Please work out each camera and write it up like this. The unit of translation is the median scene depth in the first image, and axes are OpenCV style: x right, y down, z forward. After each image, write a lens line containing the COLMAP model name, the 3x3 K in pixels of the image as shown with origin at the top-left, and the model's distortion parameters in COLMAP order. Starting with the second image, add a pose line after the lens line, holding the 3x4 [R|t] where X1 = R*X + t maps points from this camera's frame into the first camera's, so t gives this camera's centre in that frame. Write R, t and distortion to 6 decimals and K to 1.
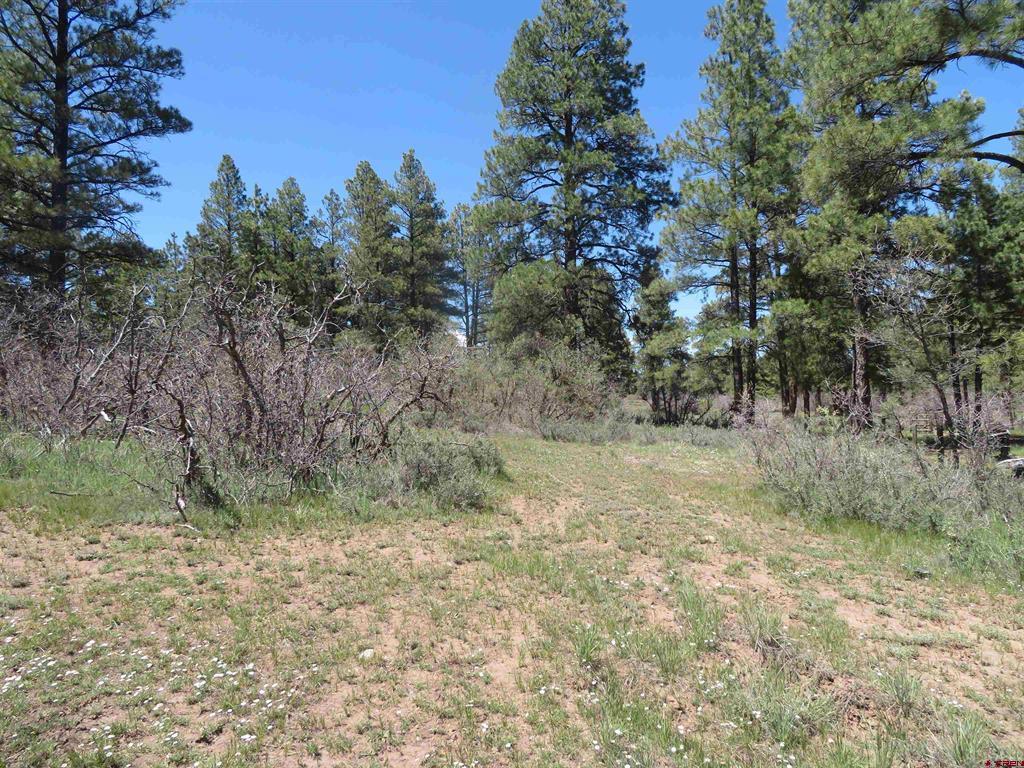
lens RADIAL K [[726.6, 0, 510.3], [0, 726.6, 389.7], [0, 0, 1]] dist [-0.020237, 0.008021]
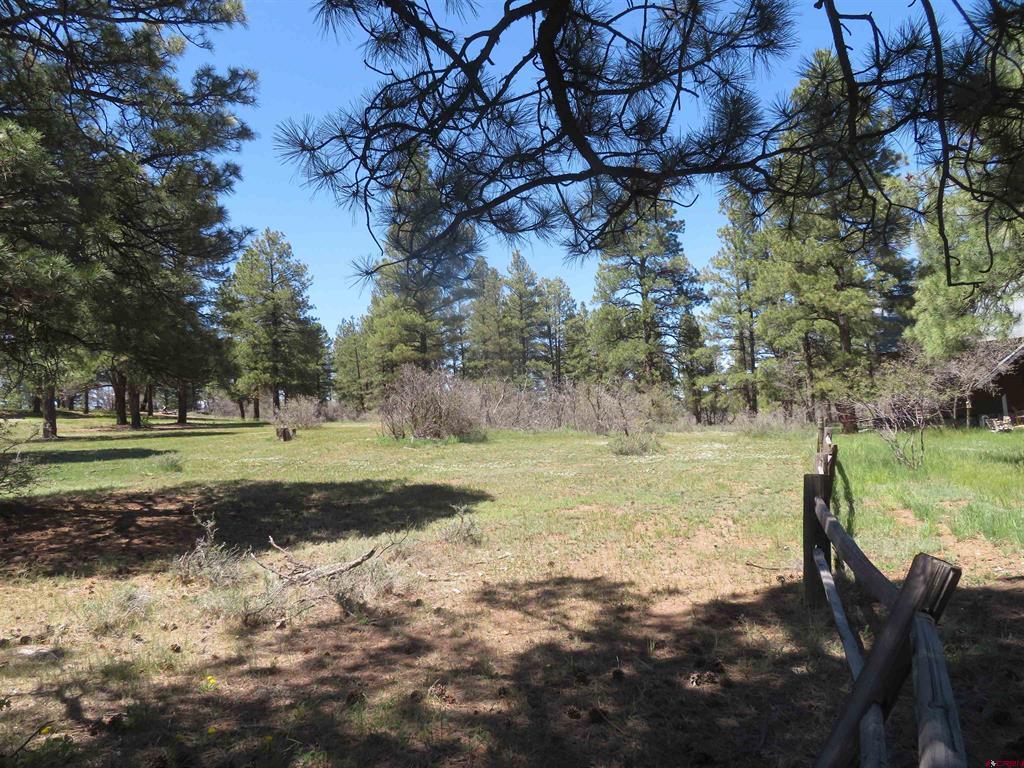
lens RADIAL K [[726.6, 0, 507.0], [0, 726.6, 385.1], [0, 0, 1]] dist [-0.020237, 0.008021]
pose [[0.997646, -0.046572, -0.050337, -0.101550], [0.044179, 0.997887, -0.047651, 0.004393], [0.052450, 0.045315, 0.997595, -0.442115]]
